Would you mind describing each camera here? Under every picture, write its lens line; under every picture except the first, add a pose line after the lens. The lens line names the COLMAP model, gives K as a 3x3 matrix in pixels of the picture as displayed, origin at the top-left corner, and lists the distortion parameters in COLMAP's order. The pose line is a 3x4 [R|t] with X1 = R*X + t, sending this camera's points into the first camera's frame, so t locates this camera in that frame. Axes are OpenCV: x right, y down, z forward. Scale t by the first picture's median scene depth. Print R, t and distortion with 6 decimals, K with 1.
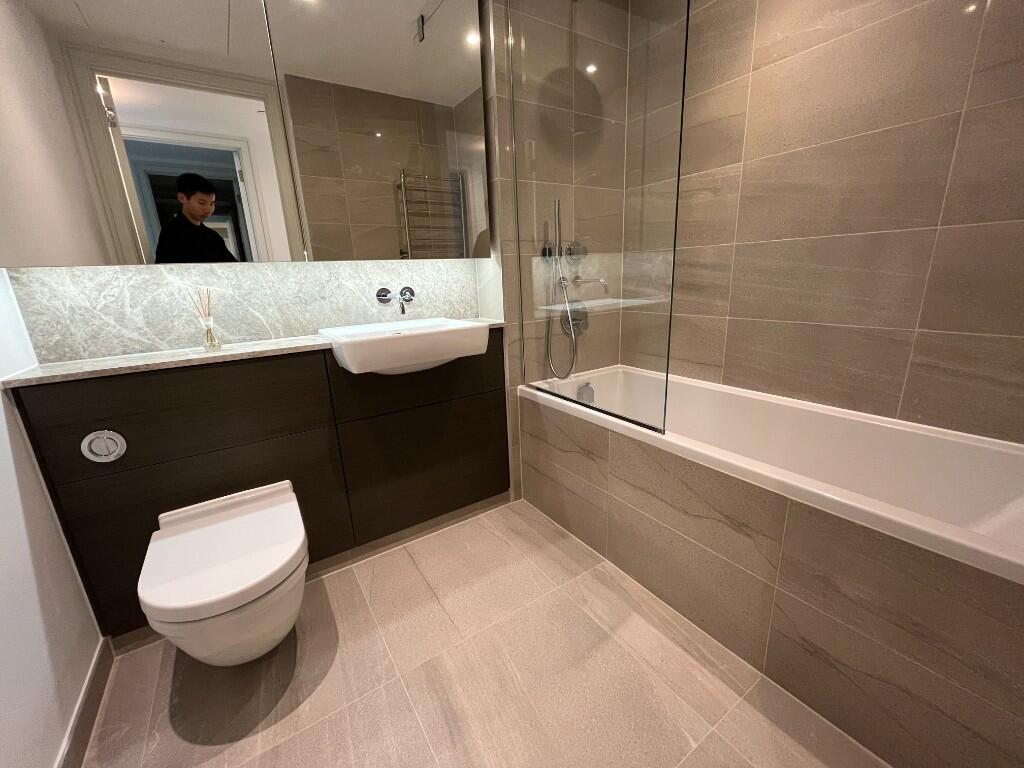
lens RADIAL K [[412.2, 0, 511.8], [0, 412.2, 386.1], [0, 0, 1]] dist [-0.002686, -0.000068]
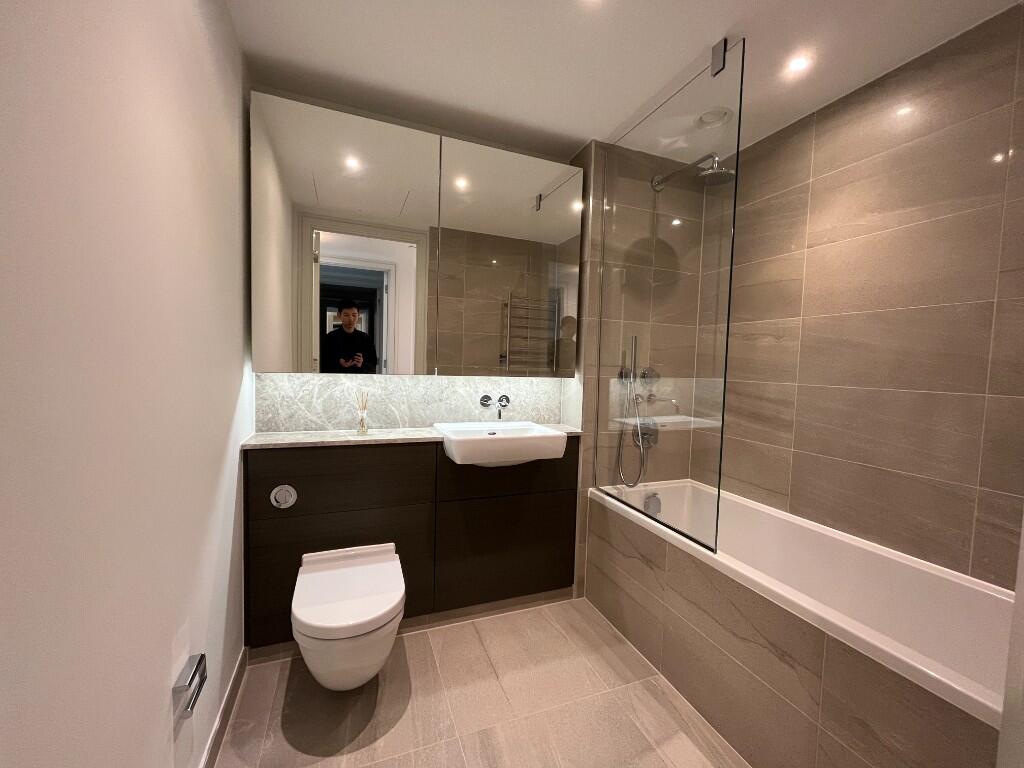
lens RADIAL K [[412.2, 0, 511.8], [0, 412.2, 386.1], [0, 0, 1]] dist [-0.002686, -0.000068]
pose [[0.975525, 0.082200, -0.203945, 0.019690], [-0.123112, 0.972675, -0.196844, -0.028844], [0.182192, 0.217134, 0.958988, -0.210127]]
